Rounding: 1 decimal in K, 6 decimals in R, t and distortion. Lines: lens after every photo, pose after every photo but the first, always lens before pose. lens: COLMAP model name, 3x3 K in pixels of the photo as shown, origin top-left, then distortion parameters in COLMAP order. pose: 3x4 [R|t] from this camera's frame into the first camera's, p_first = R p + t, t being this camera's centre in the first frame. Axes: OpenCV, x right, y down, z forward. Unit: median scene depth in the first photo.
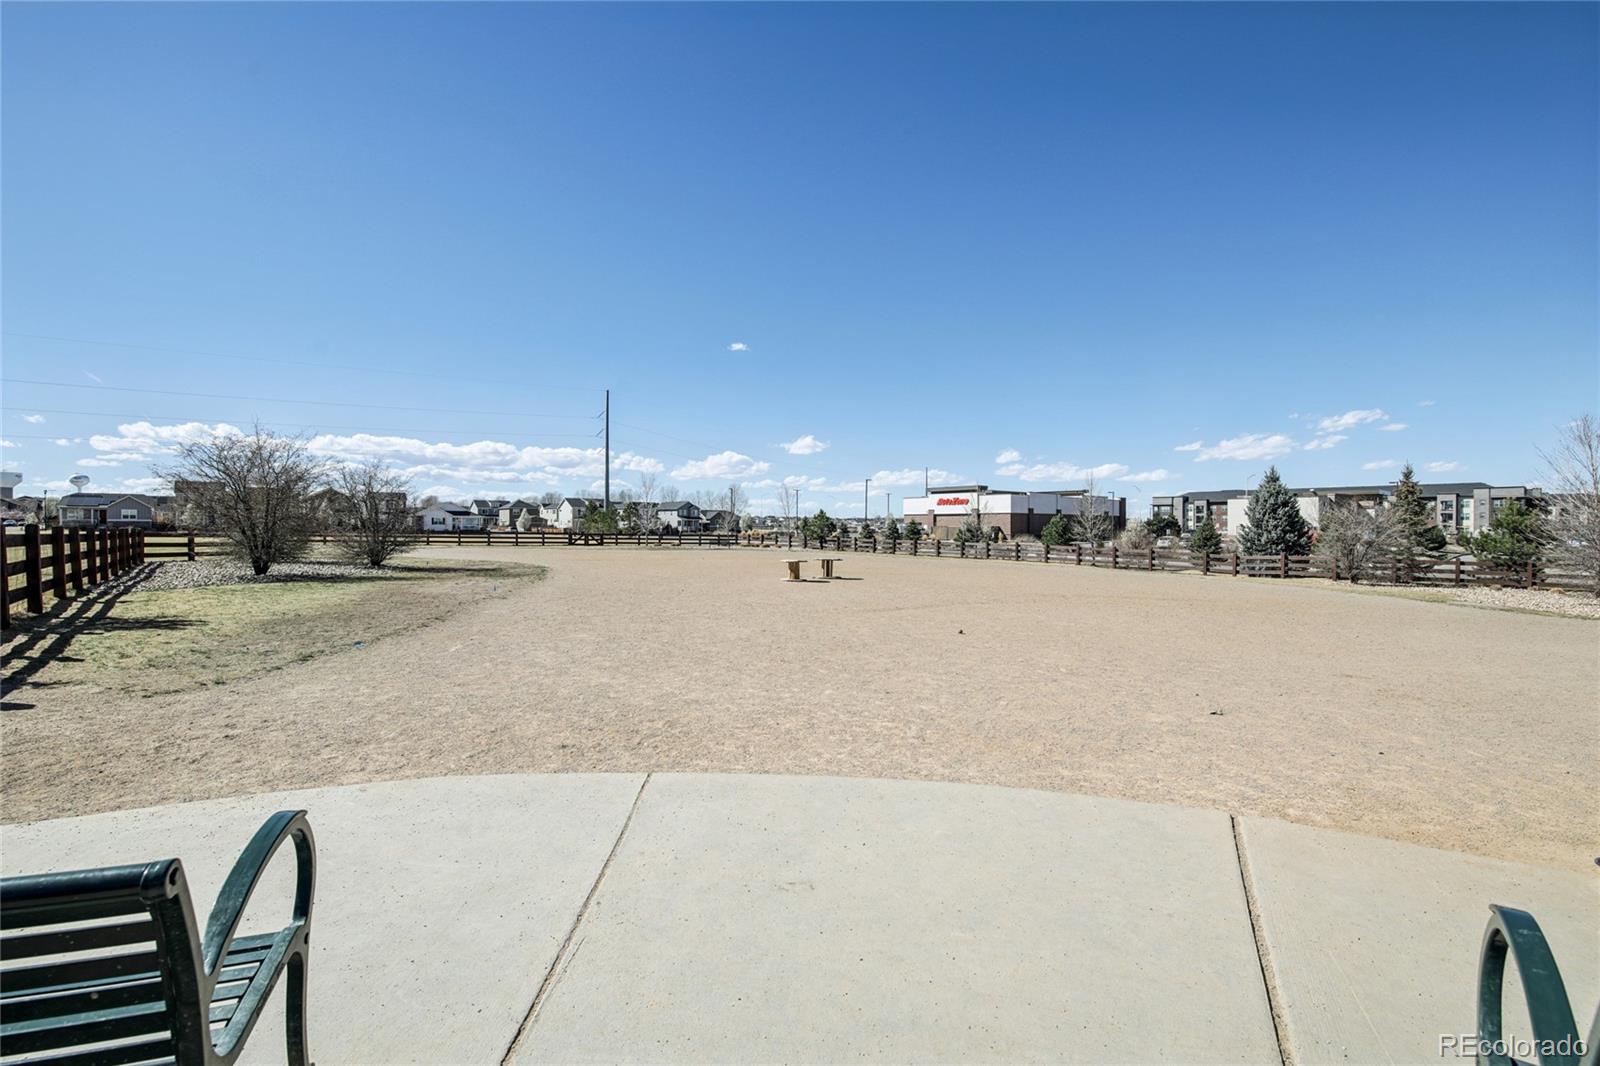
lens RADIAL K [[679.0, 0, 800.0], [0, 679.0, 533.0], [0, 0, 1]] dist [-0.000210, -0.011291]
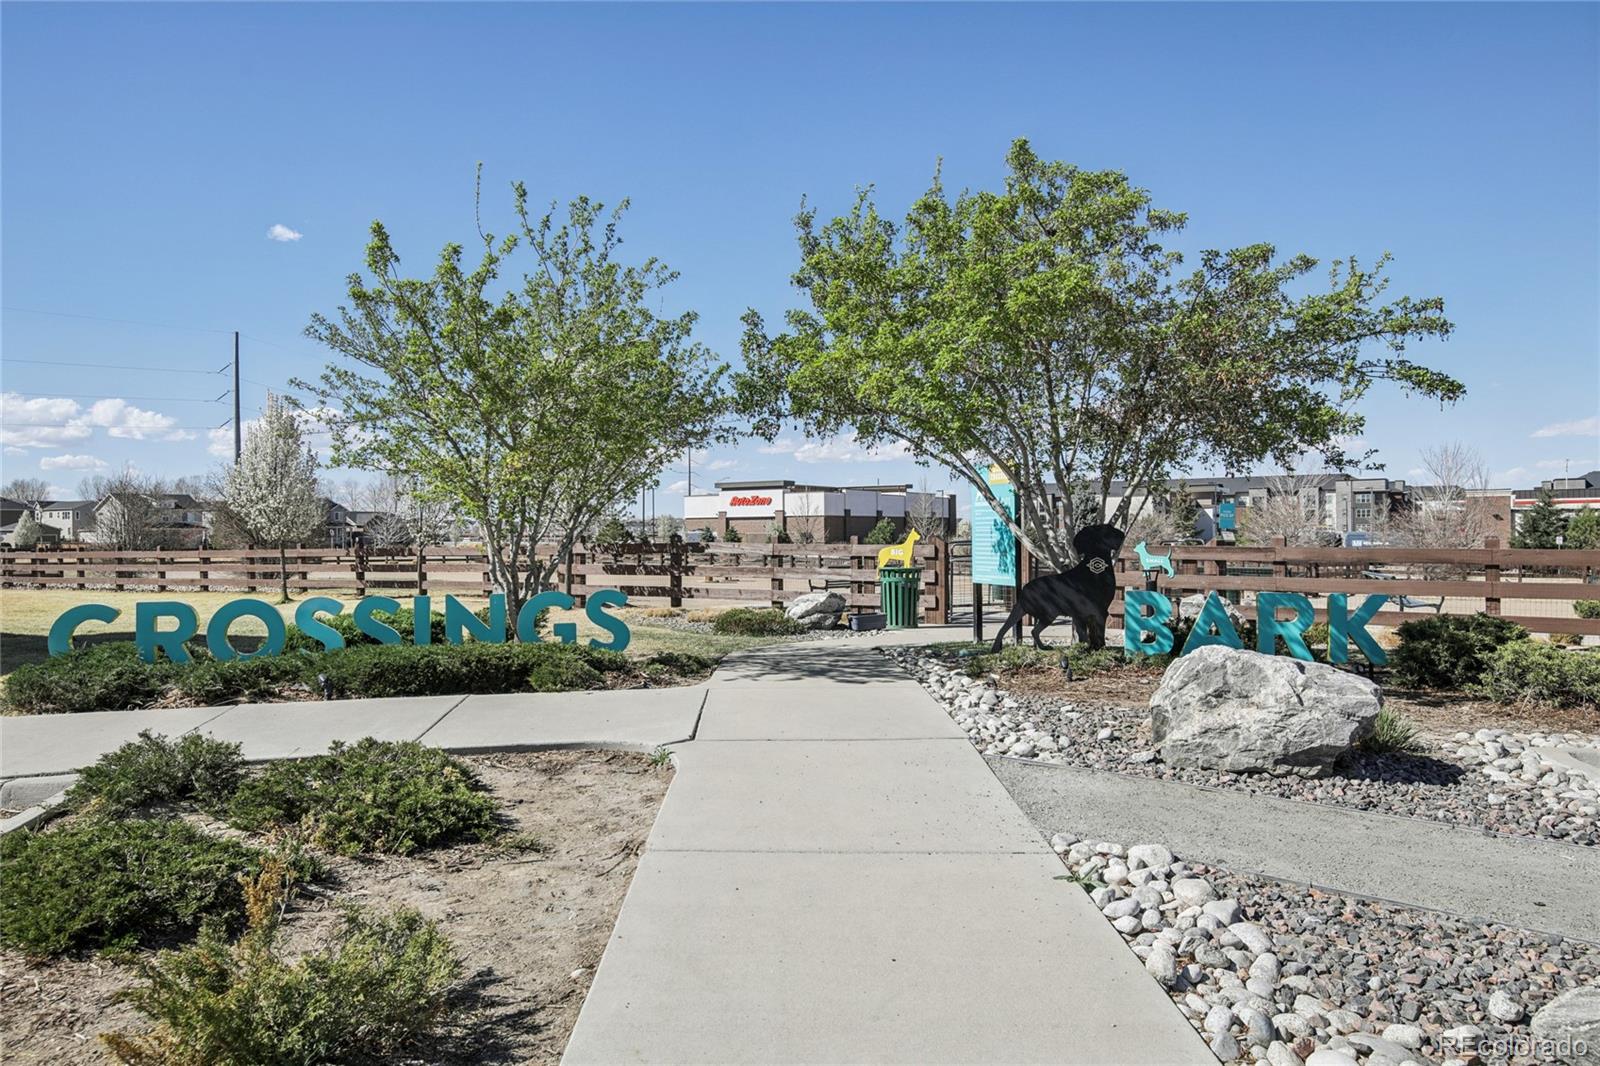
lens RADIAL K [[1091.7, 0, 800.0], [0, 1091.7, 533.0], [0, 0, 1]] dist [0.011764, 0.003229]
pose [[0.953341, -0.011297, 0.301684, -0.100329], [0.014190, 0.999872, -0.007400, -0.000041], [-0.301562, 0.011336, 0.953379, -0.204699]]
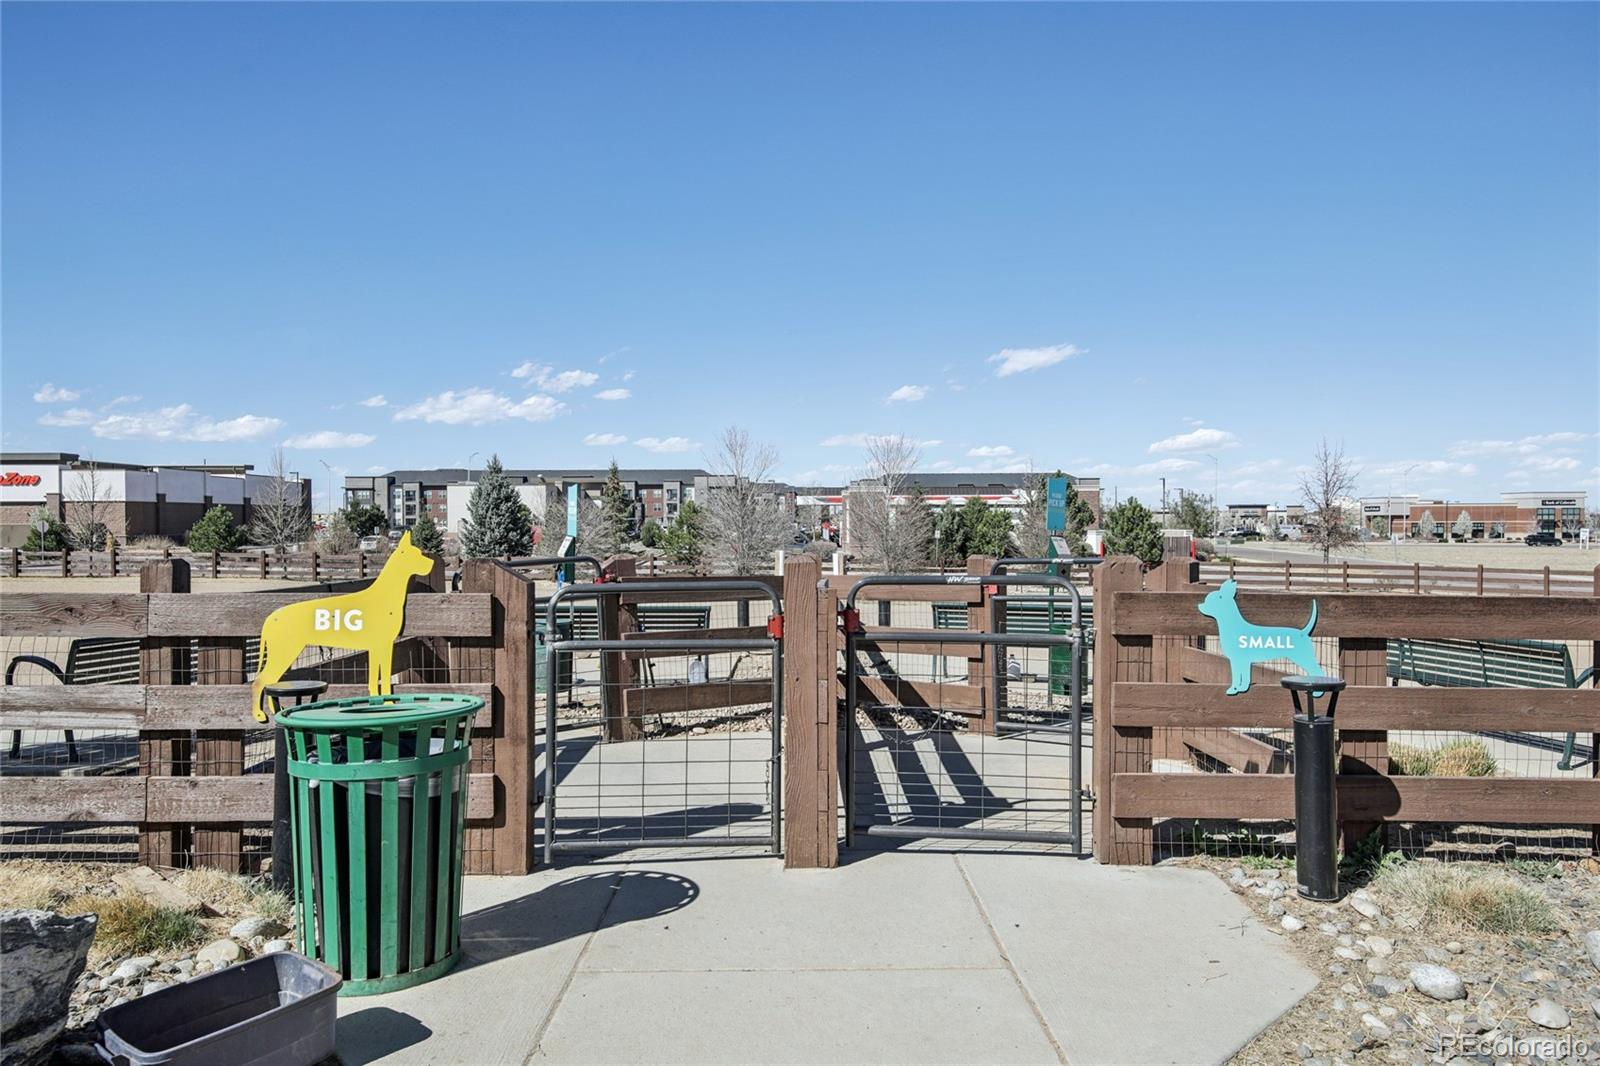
lens RADIAL K [[1091.7, 0, 800.0], [0, 1091.7, 533.0], [0, 0, 1]] dist [0.011764, 0.003229]
pose [[0.640043, -0.015035, 0.768192, -0.054207], [0.012931, 0.999878, 0.008796, -0.002138], [-0.768230, 0.004304, 0.640160, -0.082472]]
